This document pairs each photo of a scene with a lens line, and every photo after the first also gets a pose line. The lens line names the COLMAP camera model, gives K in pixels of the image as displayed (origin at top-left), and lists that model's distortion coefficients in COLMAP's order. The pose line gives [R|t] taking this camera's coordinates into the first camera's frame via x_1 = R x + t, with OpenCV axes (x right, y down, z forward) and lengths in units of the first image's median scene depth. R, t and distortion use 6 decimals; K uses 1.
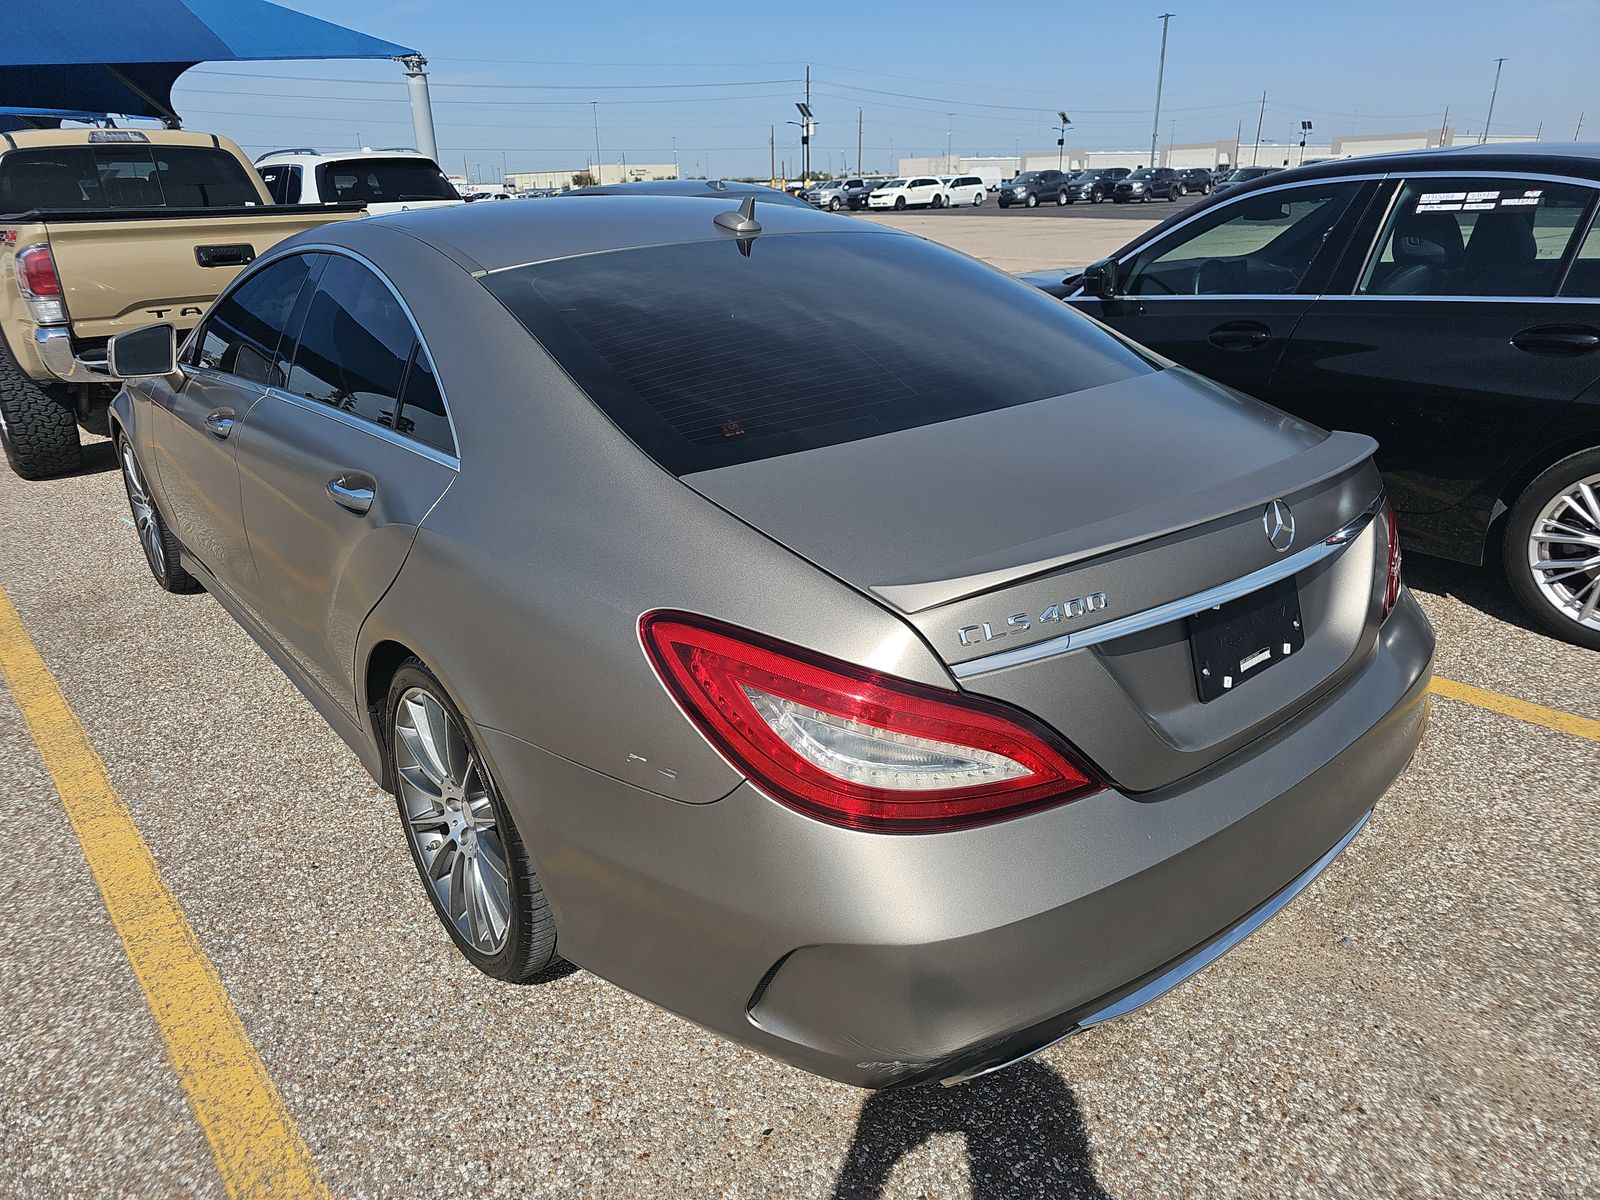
lens RADIAL K [[1063.9, 0, 774.8], [0, 1063.9, 595.7], [0, 0, 1]] dist [0.004991, -0.000749]
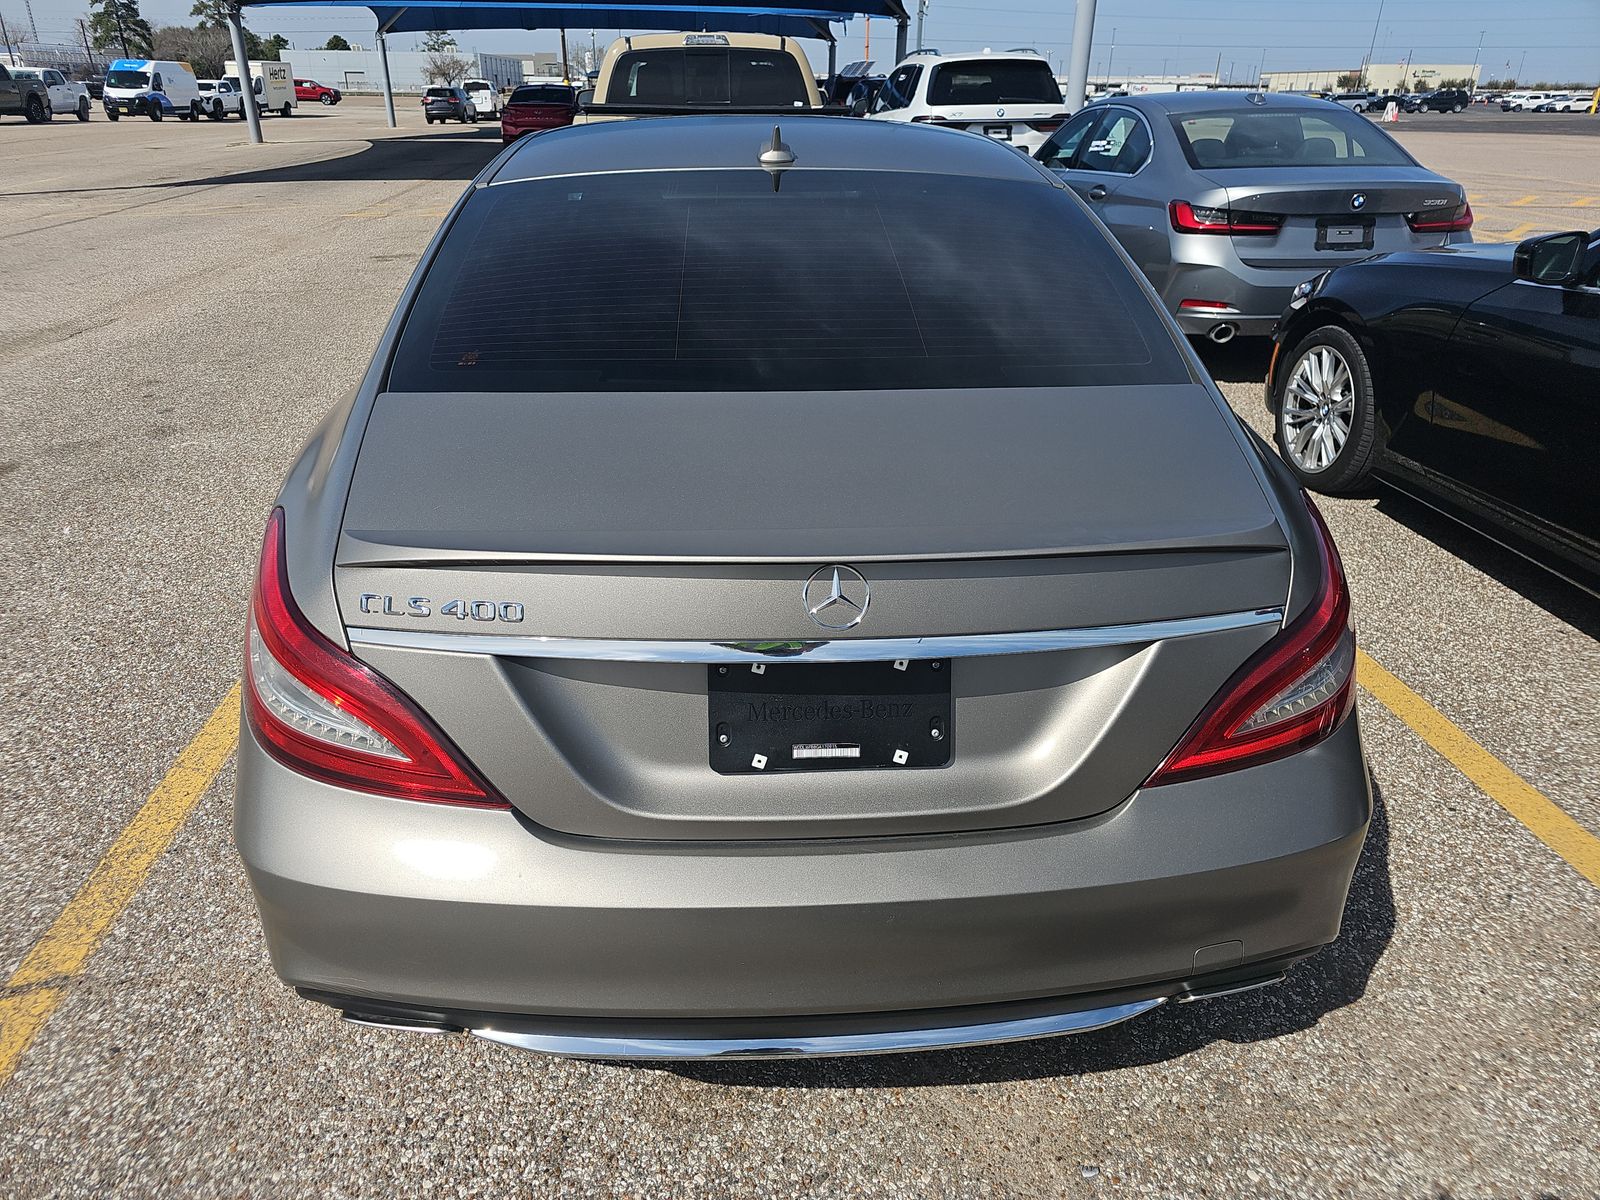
lens RADIAL K [[1050.4, 0, 770.6], [0, 1050.4, 601.6], [0, 0, 1]] dist [0.022388, -0.008903]
pose [[0.808158, 0.279077, -0.518649, 0.680740], [-0.232873, 0.960262, 0.153838, -0.137111], [0.540971, -0.003546, 0.841033, 0.266362]]
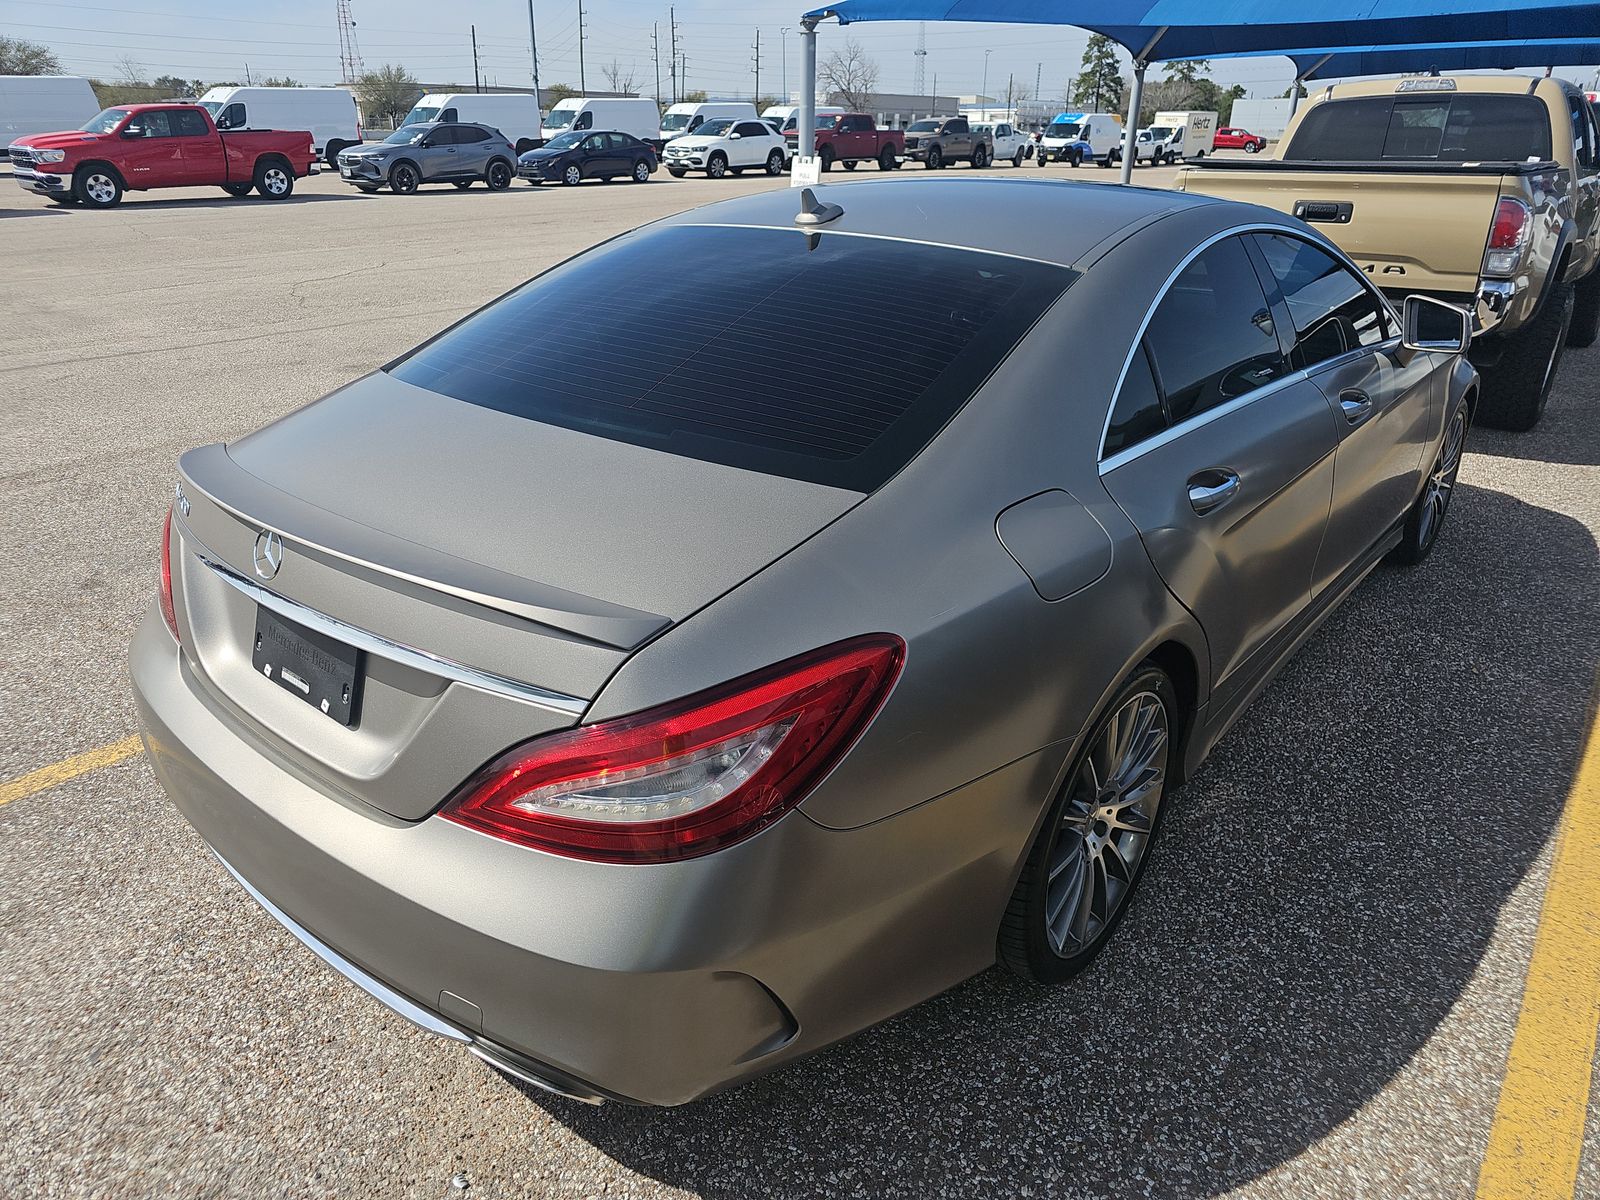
lens RADIAL K [[1050.4, 0, 770.6], [0, 1050.4, 601.6], [0, 0, 1]] dist [0.022388, -0.008903]
pose [[0.176150, 0.419940, -0.890293, 1.184822], [-0.364167, 0.868067, 0.337403, -0.430438], [0.914524, 0.264782, 0.305838, 0.928003]]
